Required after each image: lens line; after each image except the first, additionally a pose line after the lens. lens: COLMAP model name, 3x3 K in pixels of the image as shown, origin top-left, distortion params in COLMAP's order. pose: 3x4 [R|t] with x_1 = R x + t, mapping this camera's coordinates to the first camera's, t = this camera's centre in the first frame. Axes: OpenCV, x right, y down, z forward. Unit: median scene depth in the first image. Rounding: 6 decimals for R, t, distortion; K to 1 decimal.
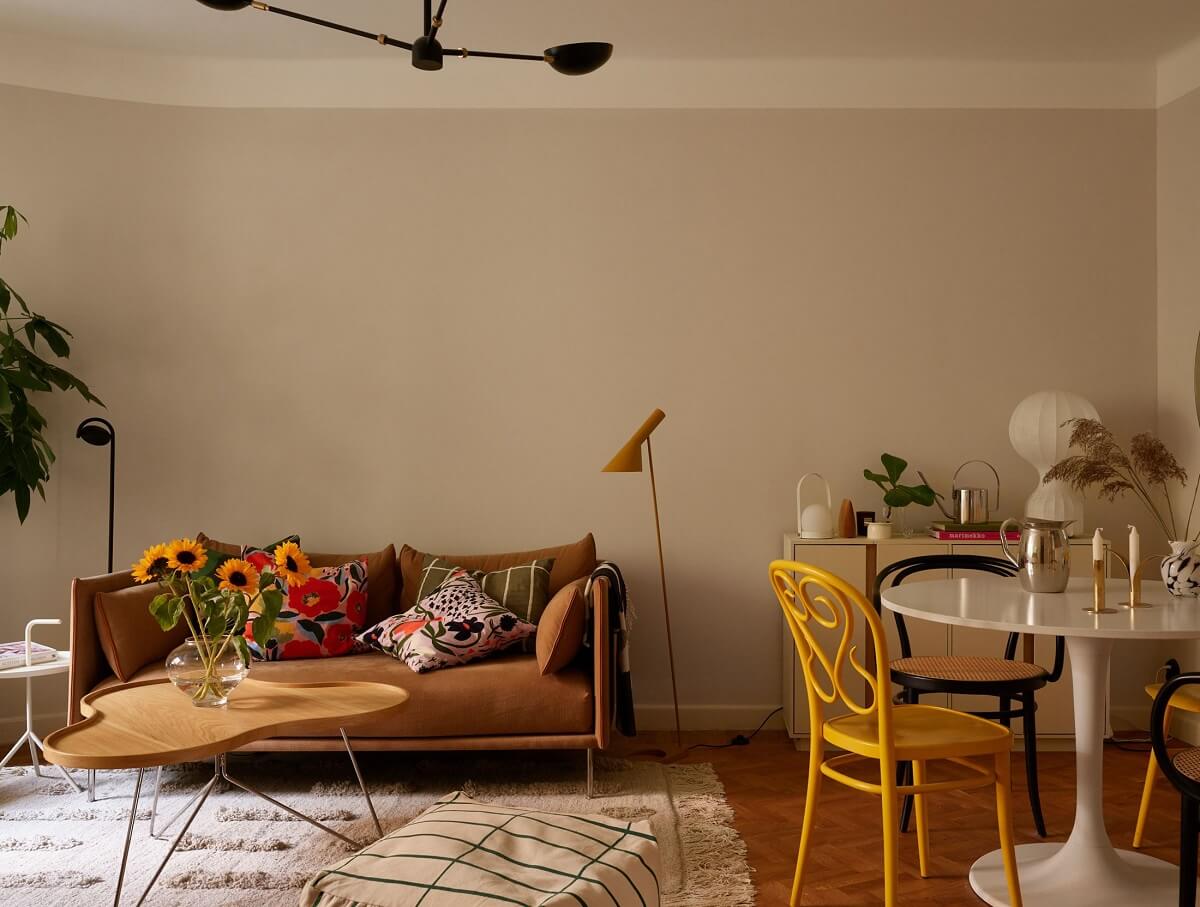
lens RADIAL K [[1138.4, 0, 600.0], [0, 1138.4, 453.5], [0, 0, 1]] dist [0.059175, -0.101847]
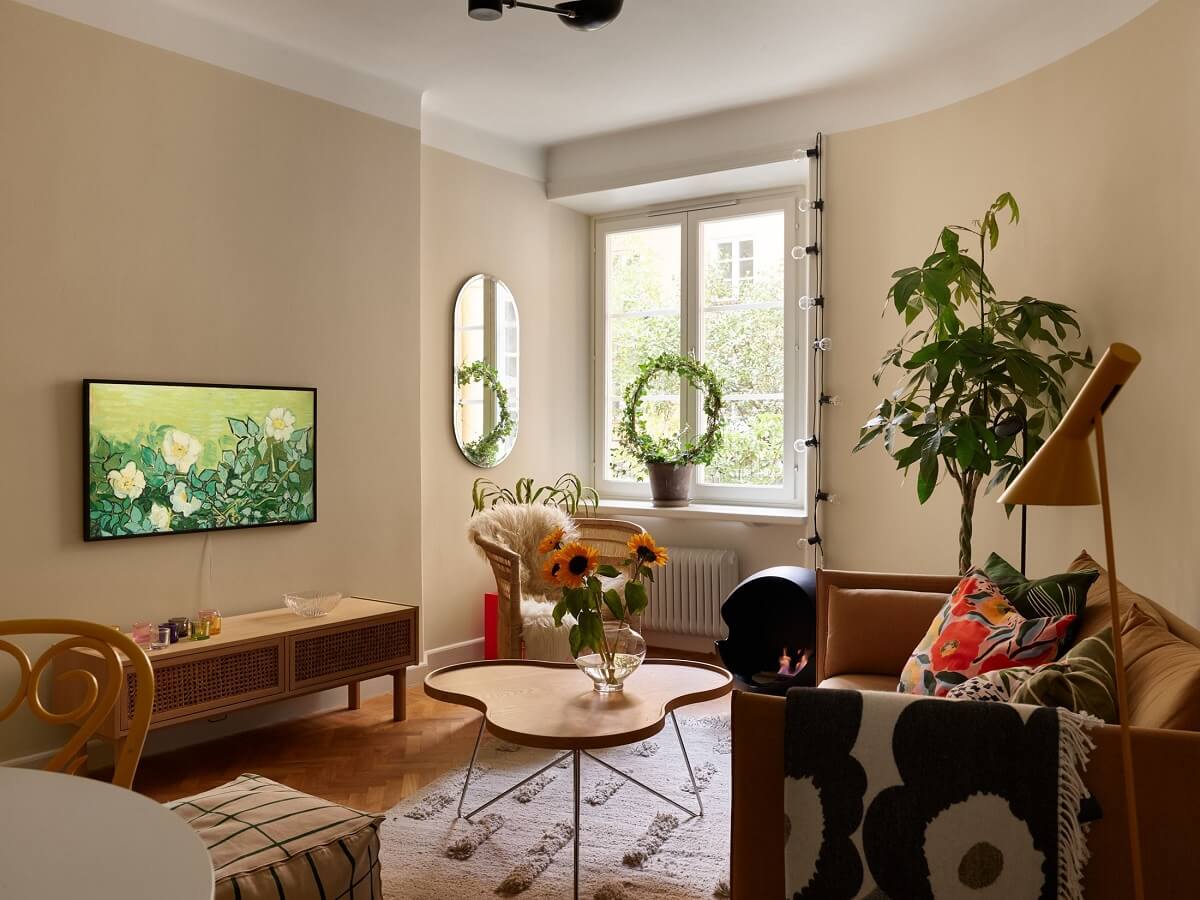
lens RADIAL K [[1029.2, 0, 600.0], [0, 1029.2, 450.0], [0, 0, 1]] dist [-0.017361, -0.013772]
pose [[-0.291221, 0.012651, -0.956572, 0.484531], [0.008413, 0.999908, 0.010663, -0.009691], [0.956619, -0.004942, -0.291301, 1.070507]]
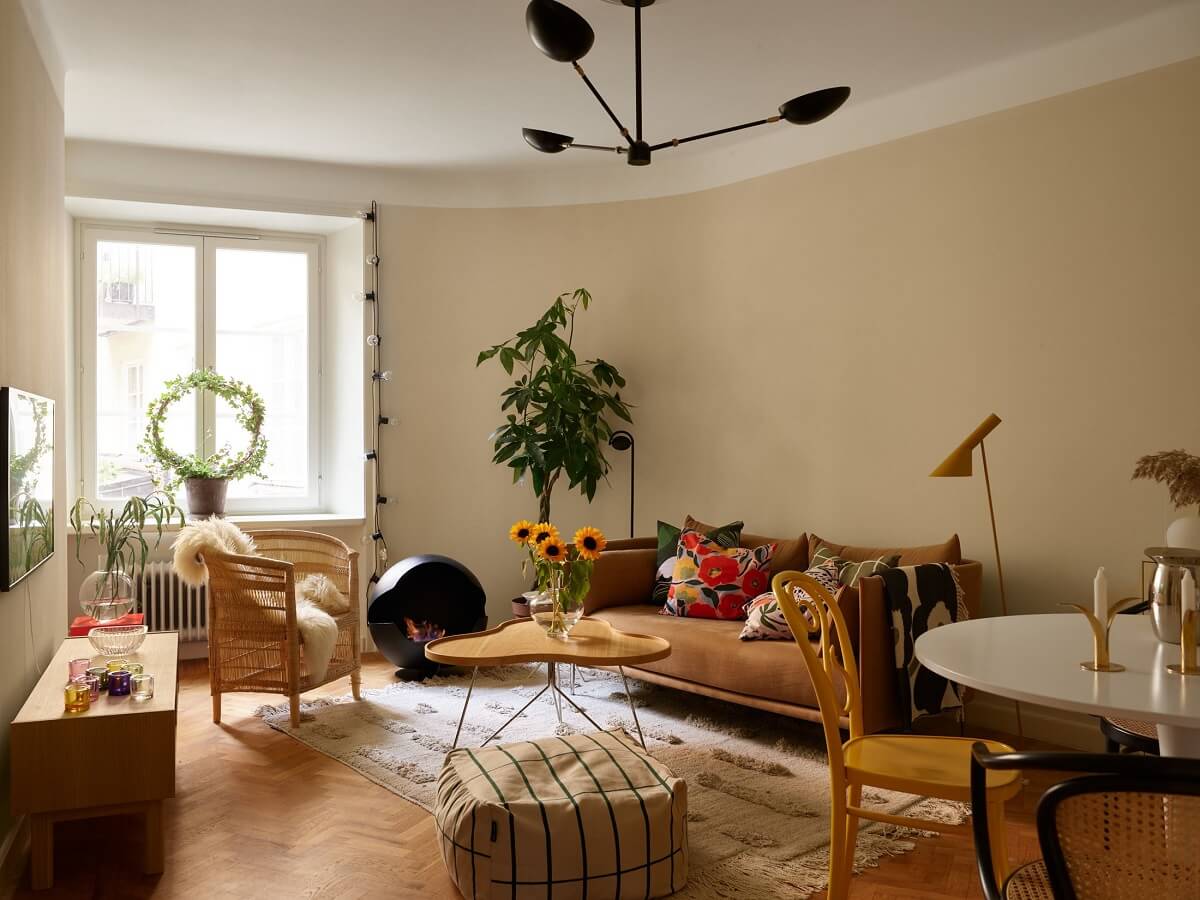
lens RADIAL K [[1029.2, 0, 600.0], [0, 1029.2, 450.0], [0, 0, 1]] dist [-0.017361, -0.013772]
pose [[0.645601, 0.000451, -0.763674, 0.588220], [0.014654, 0.999808, 0.012979, -0.027705], [0.763534, -0.019570, 0.645471, 0.183102]]
